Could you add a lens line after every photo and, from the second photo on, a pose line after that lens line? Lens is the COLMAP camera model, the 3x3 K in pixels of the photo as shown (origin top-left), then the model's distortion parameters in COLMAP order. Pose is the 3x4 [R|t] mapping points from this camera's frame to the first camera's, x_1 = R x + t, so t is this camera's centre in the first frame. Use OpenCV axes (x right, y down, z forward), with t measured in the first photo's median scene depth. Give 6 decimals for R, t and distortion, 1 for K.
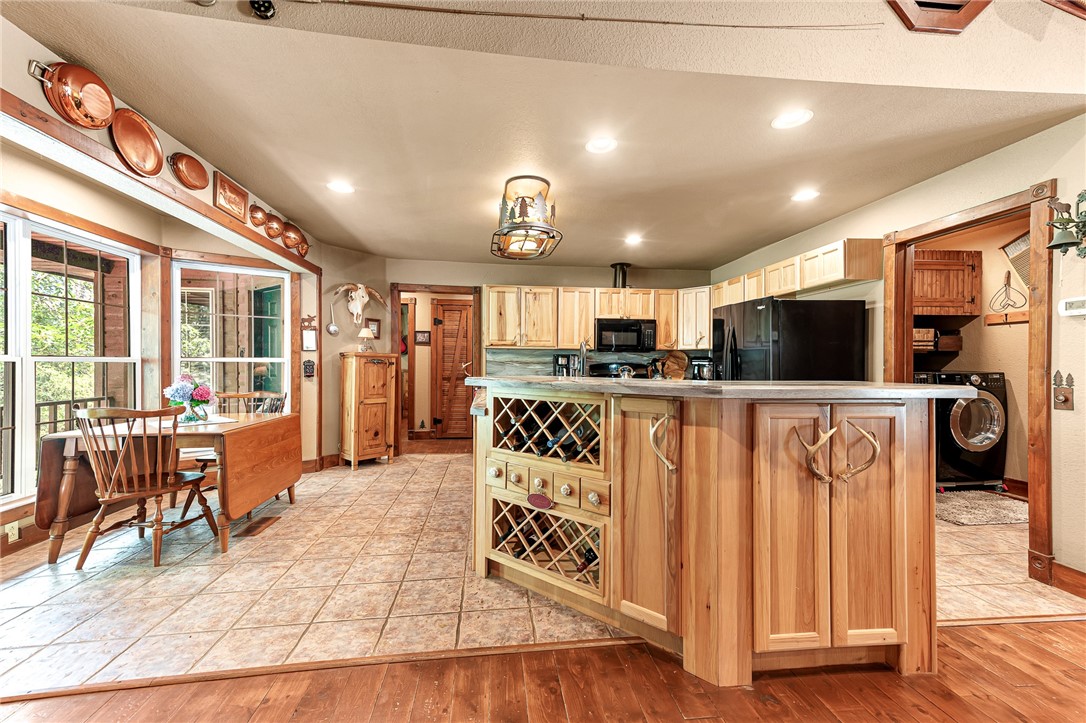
lens RADIAL K [[420.9, 0, 543.0], [0, 420.9, 361.5], [0, 0, 1]] dist [-0.001451, -0.000325]
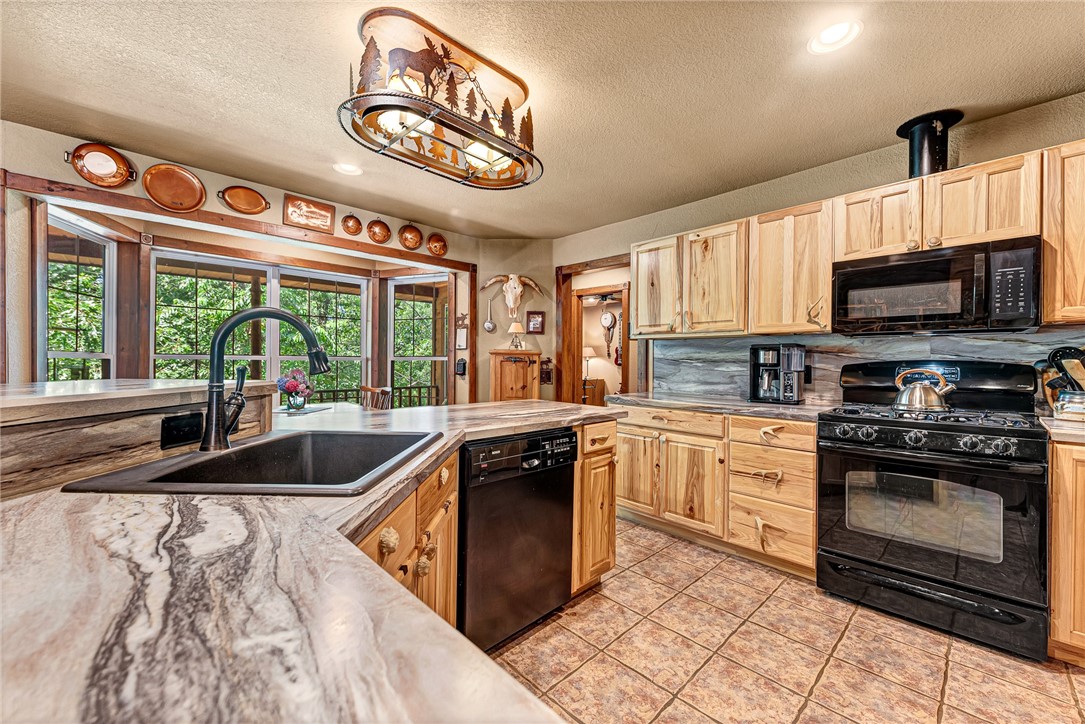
lens RADIAL K [[420.5, 0, 542.5], [0, 420.5, 362.0], [0, 0, 1]] dist [-0.001451, -0.000325]
pose [[0.595481, -0.000286, -0.803369, 0.306548], [0.000693, 1.000000, 0.000158, 0.004249], [0.803369, -0.000651, 0.595481, 0.479431]]
